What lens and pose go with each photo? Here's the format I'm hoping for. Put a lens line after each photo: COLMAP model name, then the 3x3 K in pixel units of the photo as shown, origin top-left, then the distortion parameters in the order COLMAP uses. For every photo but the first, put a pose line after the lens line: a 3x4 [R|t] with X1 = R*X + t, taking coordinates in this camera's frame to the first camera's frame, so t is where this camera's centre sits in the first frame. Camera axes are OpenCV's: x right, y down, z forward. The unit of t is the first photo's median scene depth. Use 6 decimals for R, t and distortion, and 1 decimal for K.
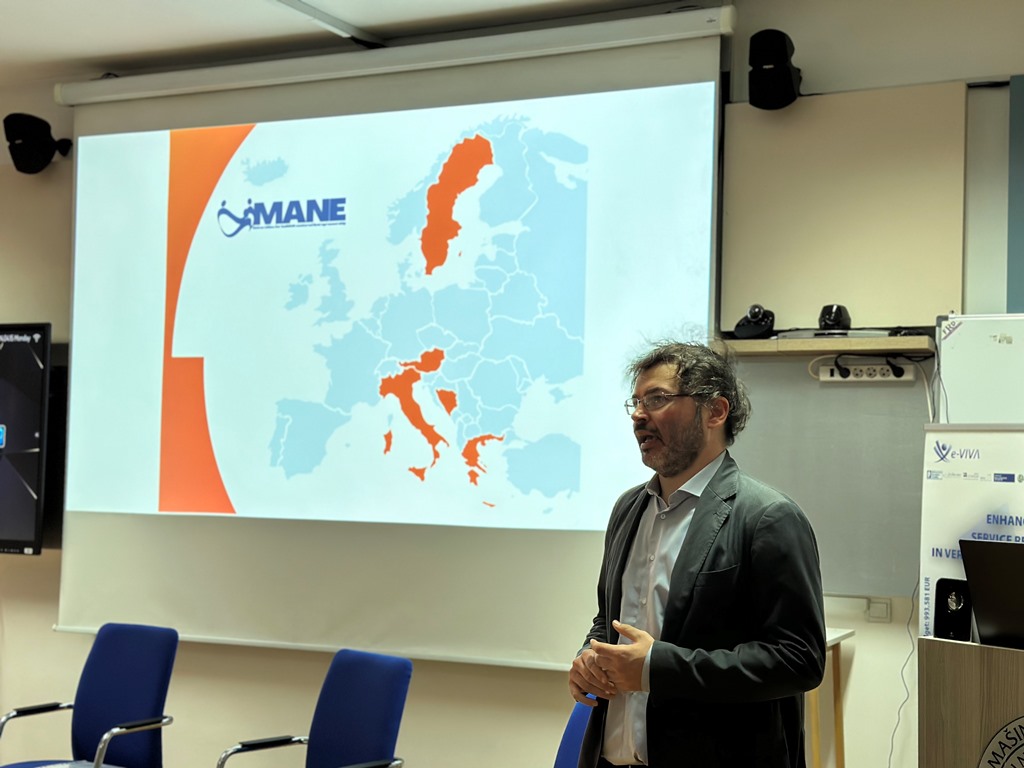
lens RADIAL K [[1430.9, 0, 508.5], [0, 1430.9, 392.7], [0, 0, 1]] dist [0.102543, 0.000000]
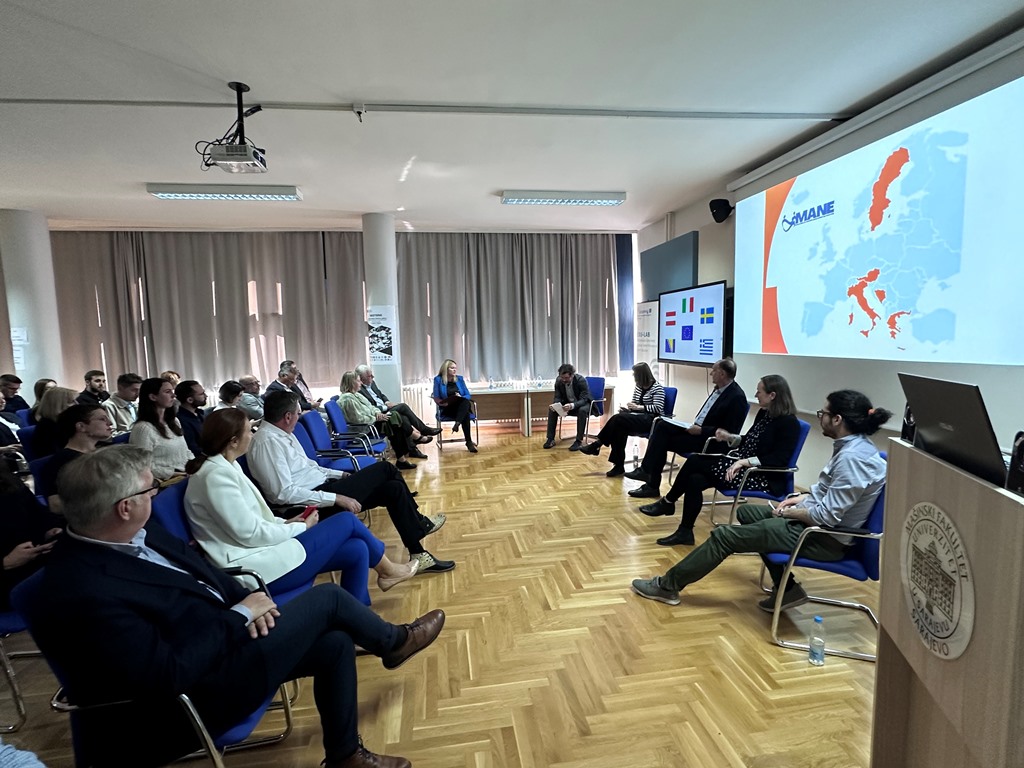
lens RADIAL K [[495.6, 0, 511.3], [0, 495.6, 385.3], [0, 0, 1]] dist [-0.000301, -0.000194]
pose [[0.552993, 0.046929, -0.831863, 0.249184], [0.077401, 0.991202, 0.107371, 0.015682], [0.829583, -0.123762, 0.544495, 0.207434]]
